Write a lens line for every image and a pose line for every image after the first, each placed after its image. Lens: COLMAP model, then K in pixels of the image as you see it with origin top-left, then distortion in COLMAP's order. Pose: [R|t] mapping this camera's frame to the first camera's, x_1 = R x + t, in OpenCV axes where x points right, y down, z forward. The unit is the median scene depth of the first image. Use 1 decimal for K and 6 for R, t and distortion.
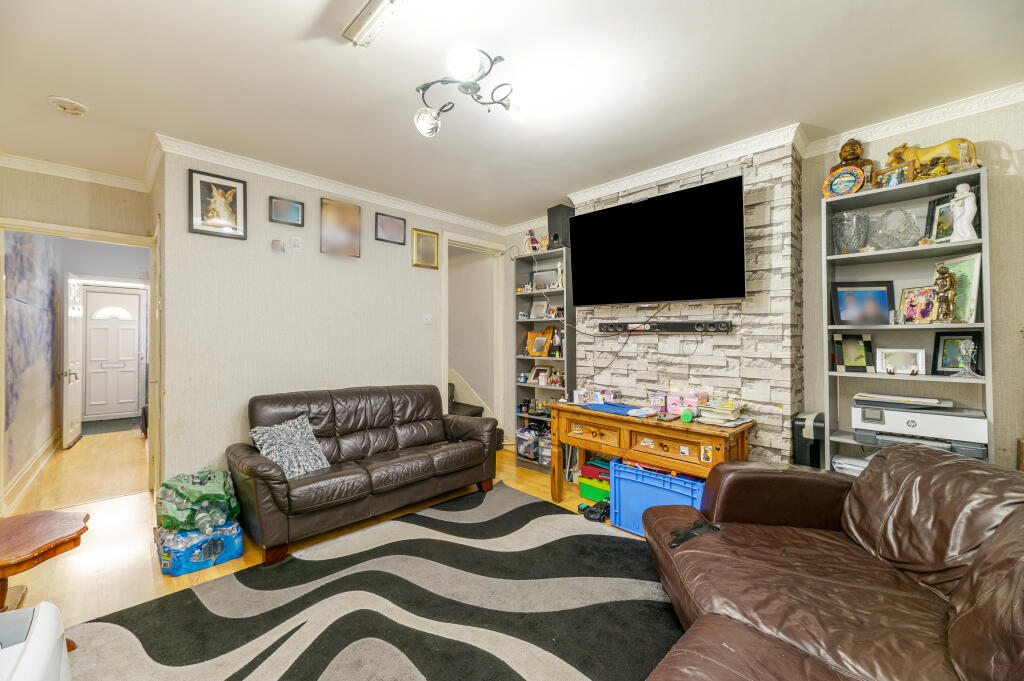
lens RADIAL K [[407.4, 0, 504.6], [0, 407.4, 349.9], [0, 0, 1]] dist [-0.000777, -0.000132]
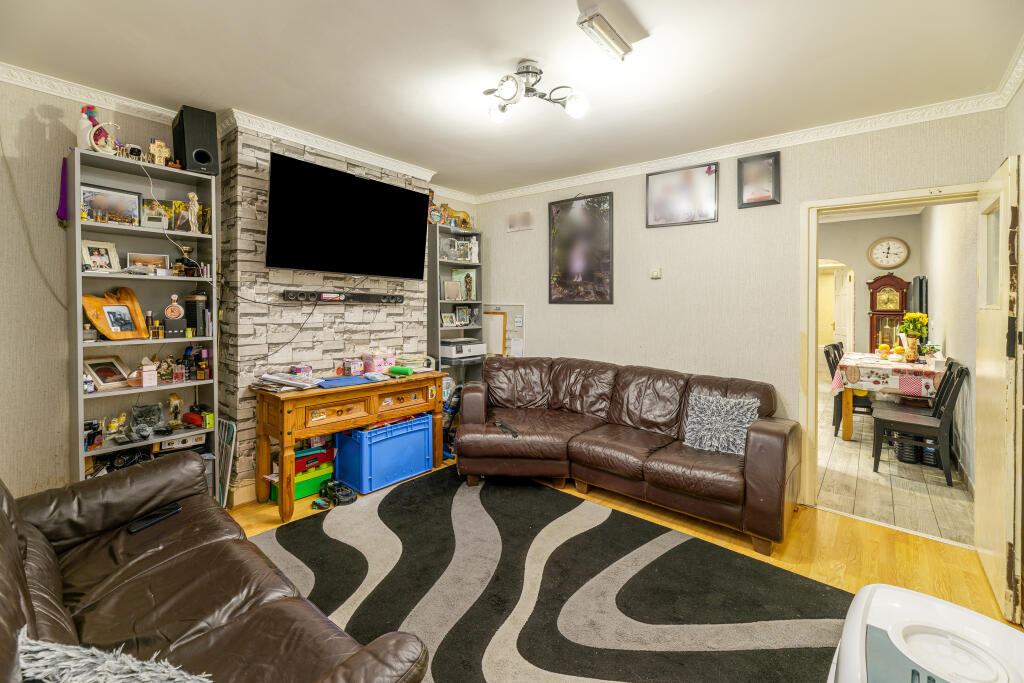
lens RADIAL K [[423.9, 0, 507.6], [0, 423.9, 321.3], [0, 0, 1]] dist [-0.001343, -0.000120]
pose [[-0.104912, -0.043185, 0.993543, -0.762529], [0.017175, 0.998829, 0.045228, -0.037442], [-0.994333, 0.021809, -0.104048, 0.713171]]
